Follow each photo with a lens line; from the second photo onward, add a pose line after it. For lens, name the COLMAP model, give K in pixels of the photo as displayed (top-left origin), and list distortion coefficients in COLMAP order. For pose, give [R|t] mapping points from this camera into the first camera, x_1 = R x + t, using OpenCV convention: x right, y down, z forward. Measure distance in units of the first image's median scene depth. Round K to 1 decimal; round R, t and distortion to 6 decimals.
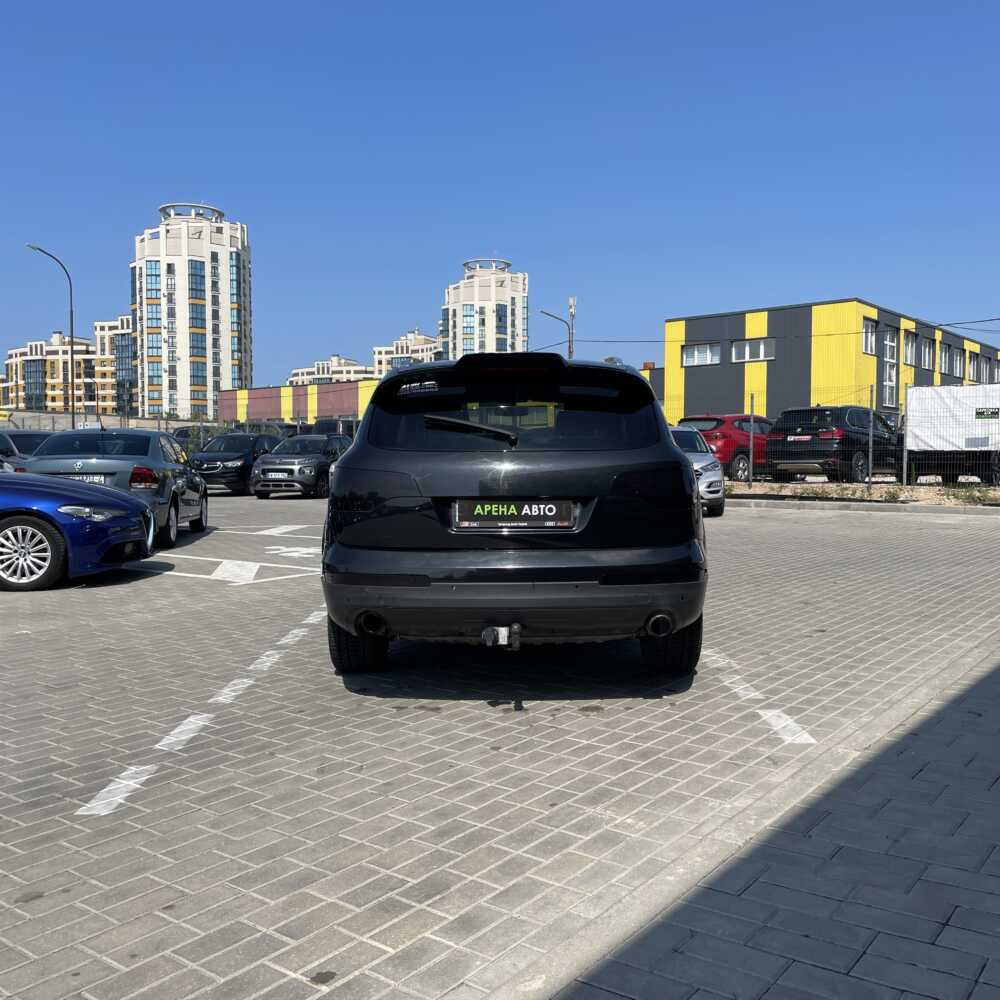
lens RADIAL K [[1007.7, 0, 490.3], [0, 1007.7, 501.1], [0, 0, 1]] dist [0.103370, -0.133514]
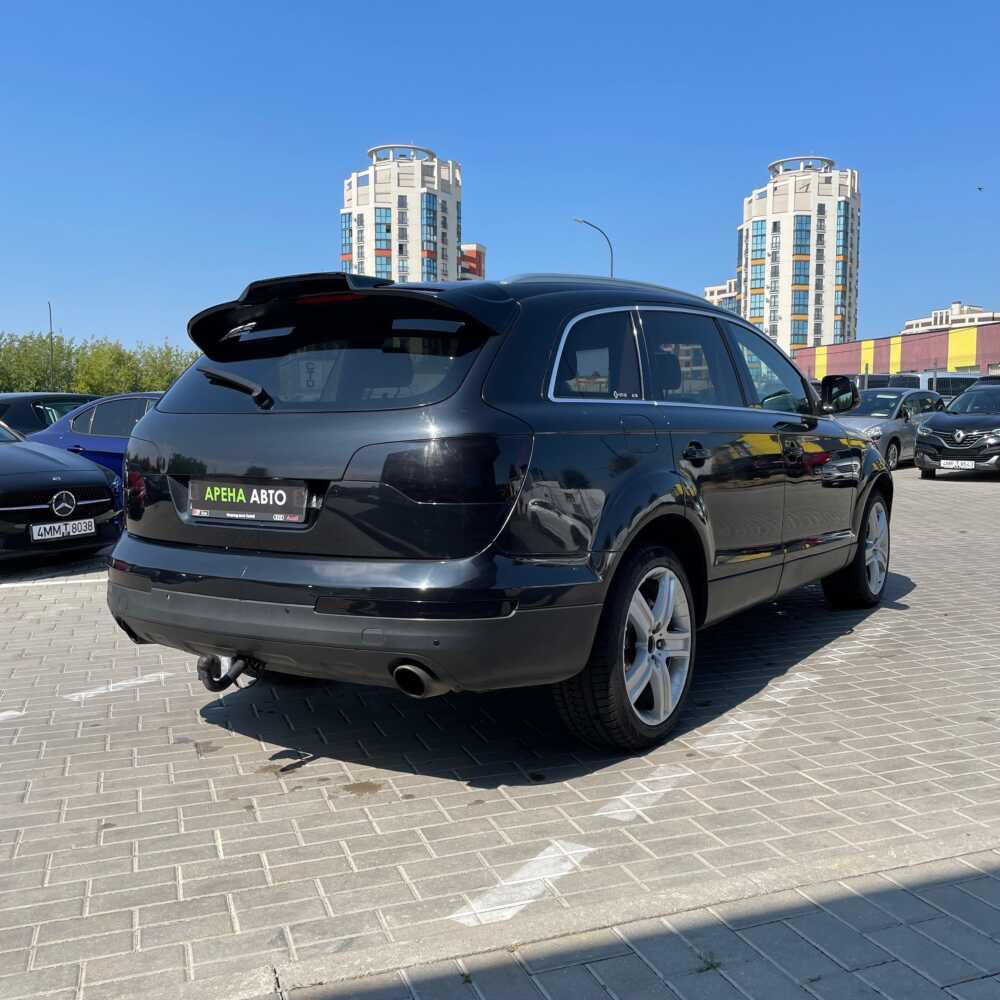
lens RADIAL K [[1016.7, 0, 507.6], [0, 1016.7, 496.3], [0, 0, 1]] dist [0.105084, -0.164547]
pose [[0.841455, 0.038082, -0.538983, 0.042580], [-0.019861, 0.999019, 0.039579, -0.001732], [0.539962, -0.022600, 0.841386, 0.036258]]
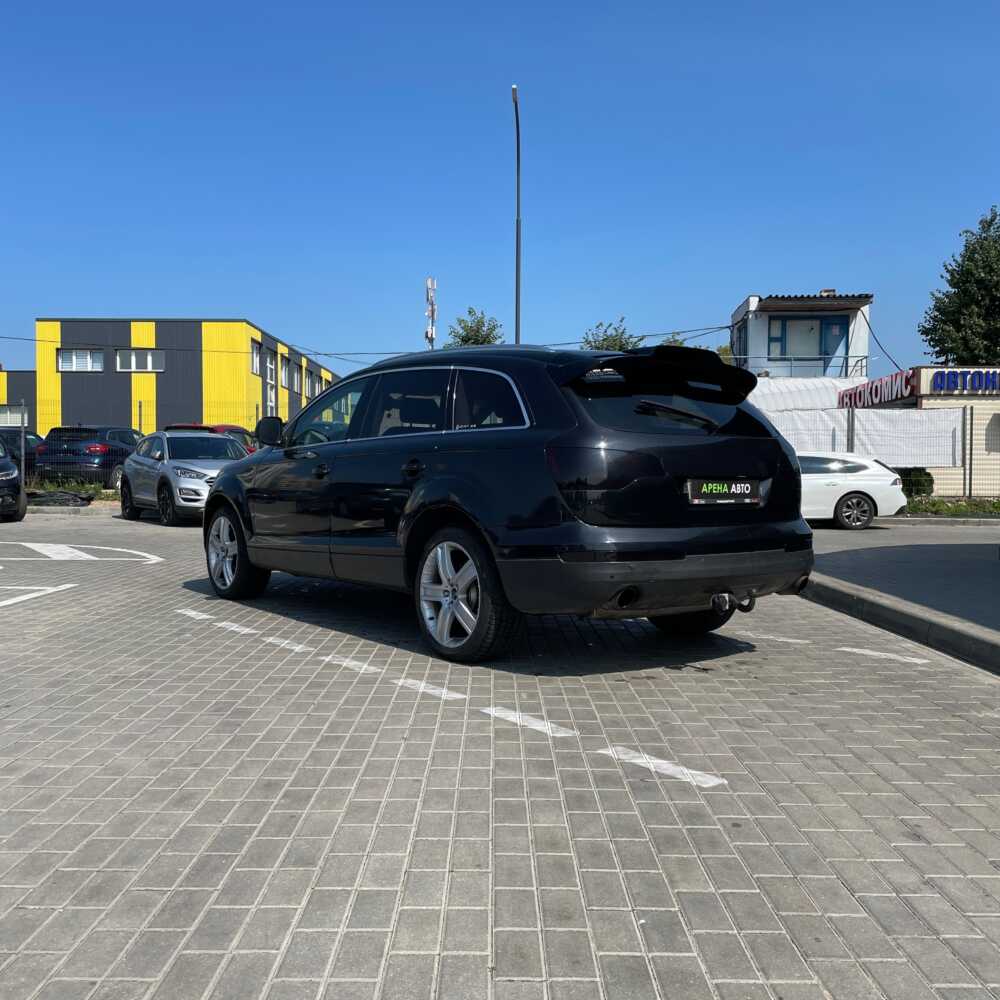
lens RADIAL K [[1016.7, 0, 507.6], [0, 1016.7, 496.3], [0, 0, 1]] dist [0.105084, -0.164547]
pose [[0.788263, -0.001768, 0.615336, -0.063974], [0.015720, 0.999727, -0.017265, 0.002460], [-0.615138, 0.023283, 0.788076, 0.019100]]
